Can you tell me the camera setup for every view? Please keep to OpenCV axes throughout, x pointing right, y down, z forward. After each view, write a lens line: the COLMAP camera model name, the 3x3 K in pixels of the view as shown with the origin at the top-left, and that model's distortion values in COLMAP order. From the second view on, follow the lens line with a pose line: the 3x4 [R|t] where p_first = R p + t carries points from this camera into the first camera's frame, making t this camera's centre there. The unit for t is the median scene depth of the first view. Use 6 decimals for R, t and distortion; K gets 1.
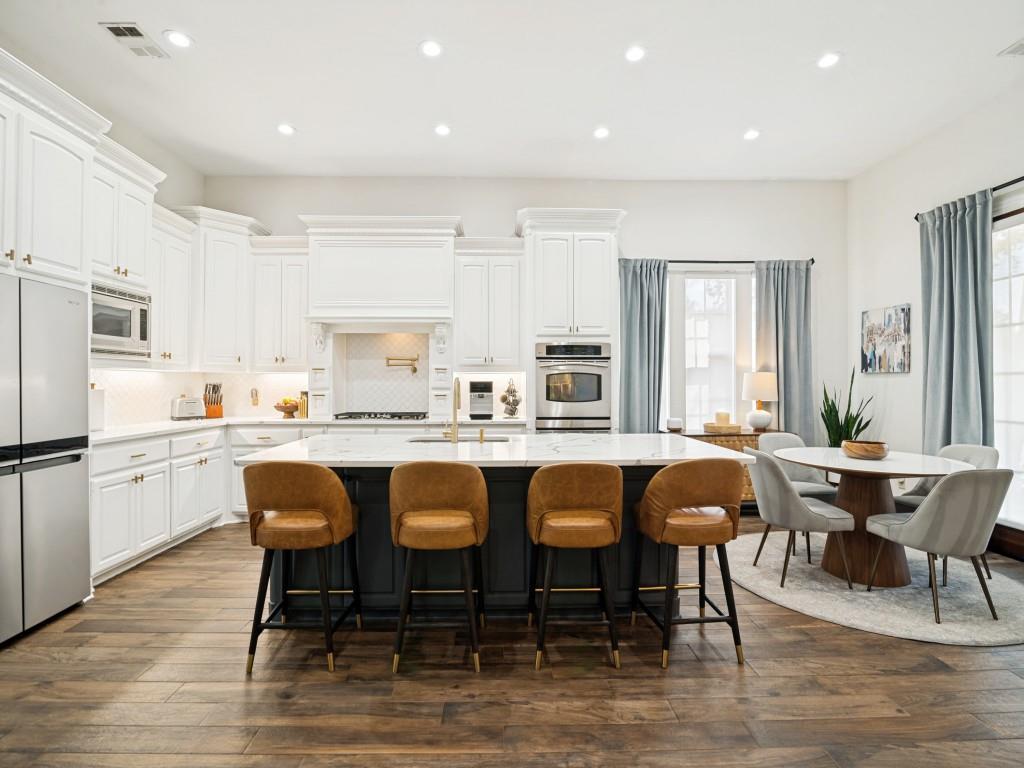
lens RADIAL K [[488.0, 0, 511.0], [0, 488.0, 380.9], [0, 0, 1]] dist [-0.011574, -0.000347]
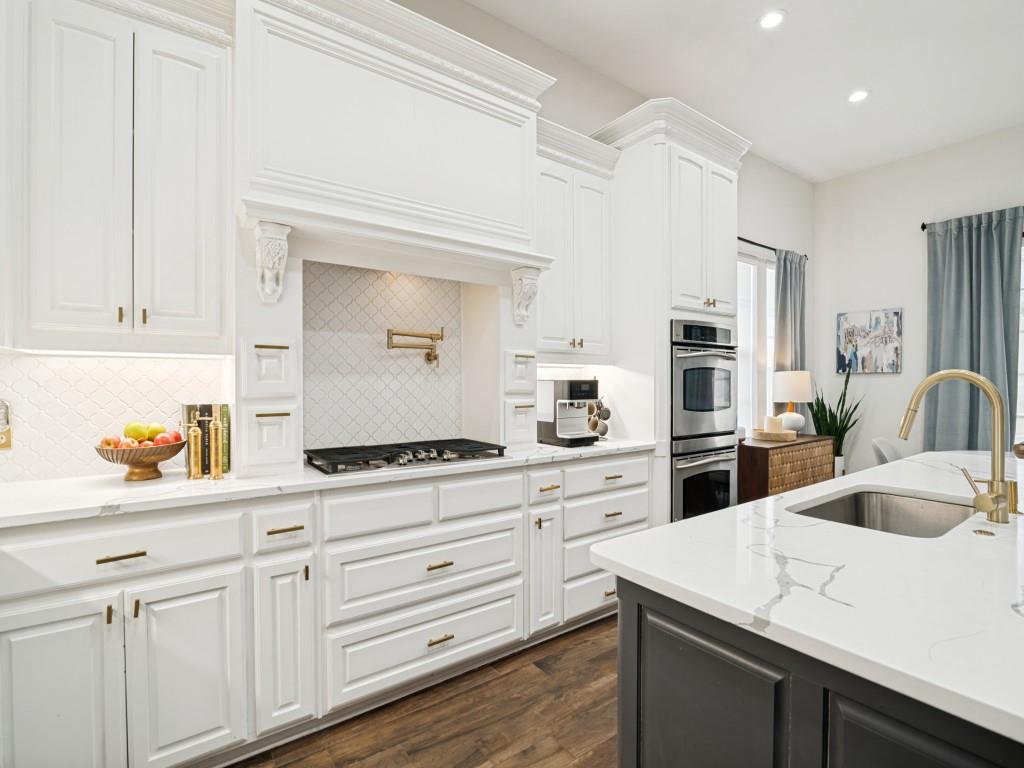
lens RADIAL K [[488.0, 0, 511.0], [0, 488.0, 380.9], [0, 0, 1]] dist [-0.011574, -0.000347]
pose [[0.826814, 0.002764, 0.562469, -0.450964], [-0.002577, 0.999996, -0.001127, 0.002910], [-0.562470, -0.000518, 0.826818, 0.573412]]
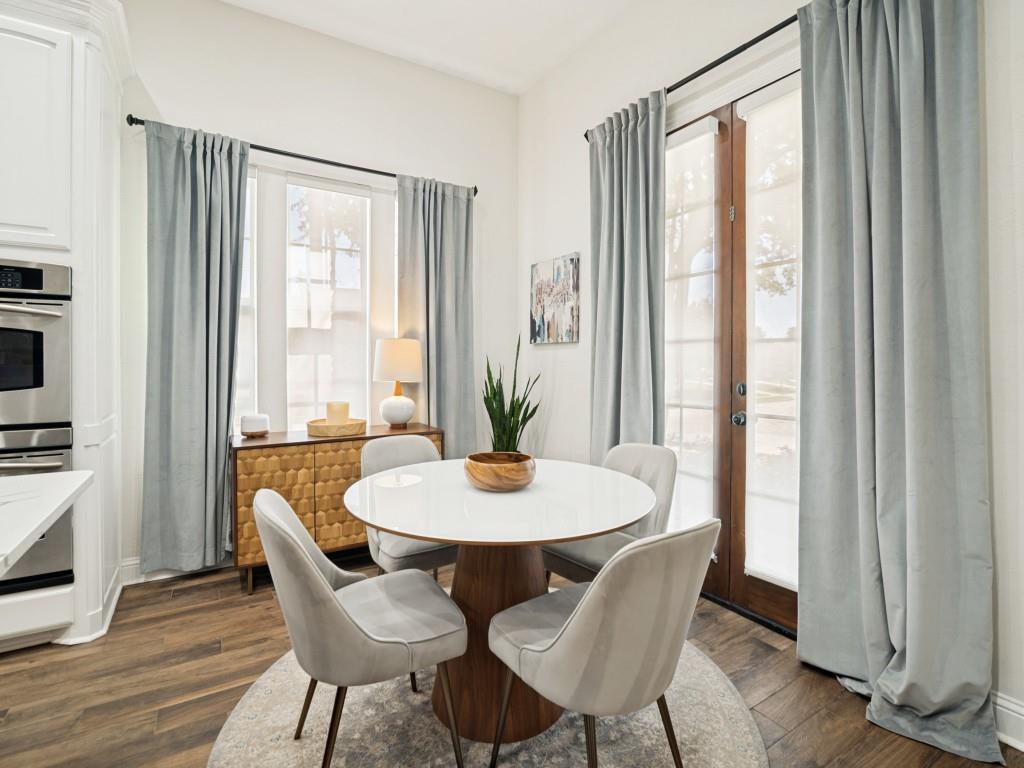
lens RADIAL K [[491.3, 0, 509.3], [0, 491.3, 363.7], [0, 0, 1]] dist [-0.002662, -0.000133]
pose [[0.866934, 0.002076, 0.498418, 0.322491], [-0.005005, 0.999977, 0.004540, 0.012494], [-0.498397, -0.006431, 0.866925, 0.358842]]
